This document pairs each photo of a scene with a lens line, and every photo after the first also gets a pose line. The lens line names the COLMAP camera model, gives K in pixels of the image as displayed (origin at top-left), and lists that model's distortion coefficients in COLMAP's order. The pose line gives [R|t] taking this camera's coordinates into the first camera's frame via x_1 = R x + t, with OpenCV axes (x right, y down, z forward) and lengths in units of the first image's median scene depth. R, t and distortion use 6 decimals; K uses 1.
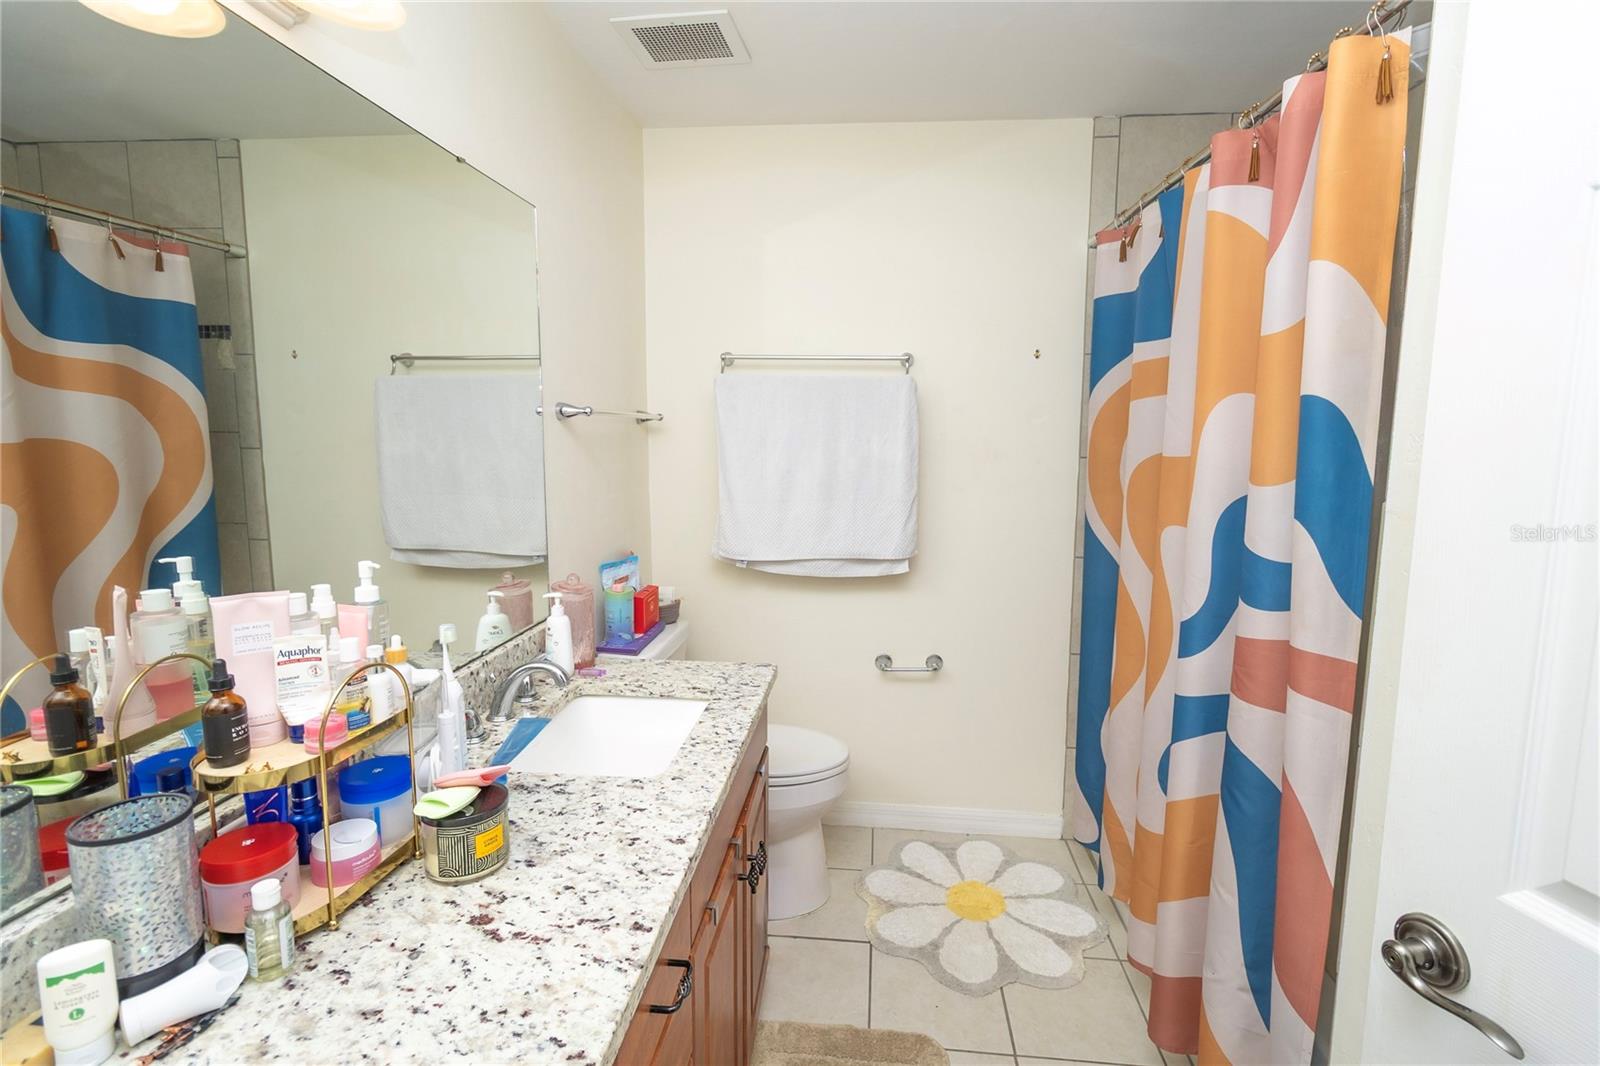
lens RADIAL K [[752.9, 0, 804.6], [0, 752.9, 527.2], [0, 0, 1]] dist [0.009715, 0.000965]
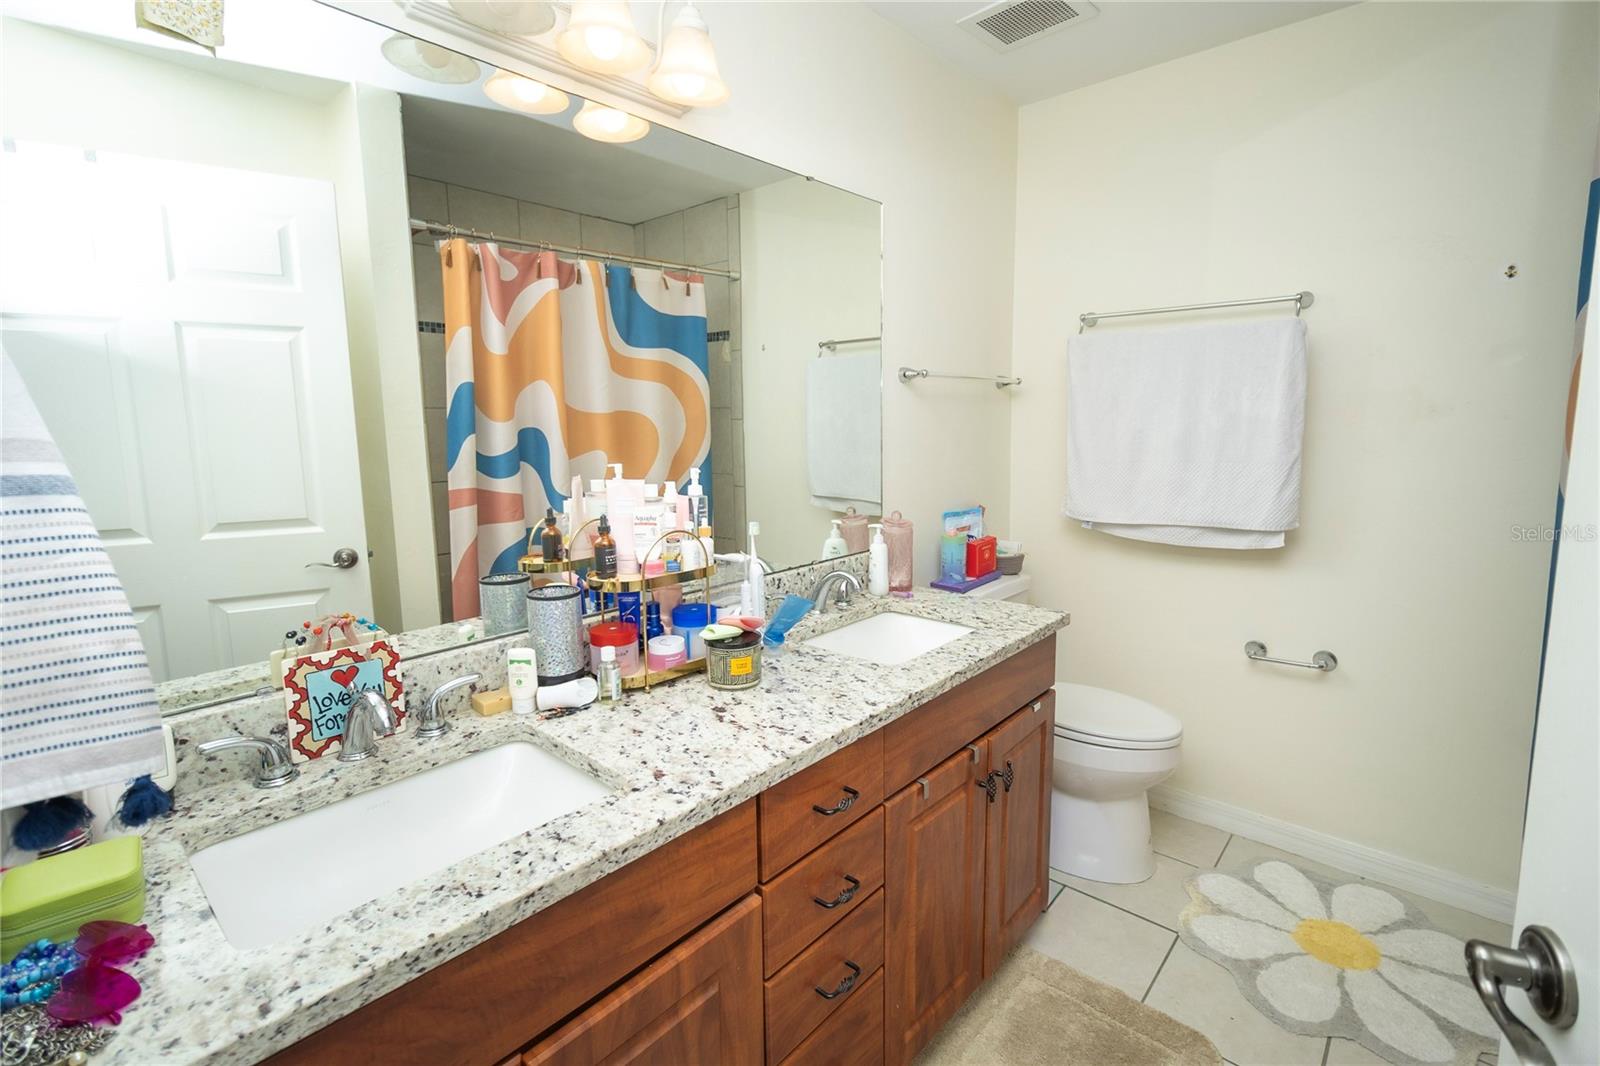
lens RADIAL K [[752.9, 0, 803.1], [0, 752.9, 529.1], [0, 0, 1]] dist [0.009715, 0.000965]
pose [[0.800615, 0.070948, -0.594963, 0.263391], [-0.063190, 0.997425, 0.033909, 0.055945], [0.595837, 0.010447, 0.803037, -0.034256]]
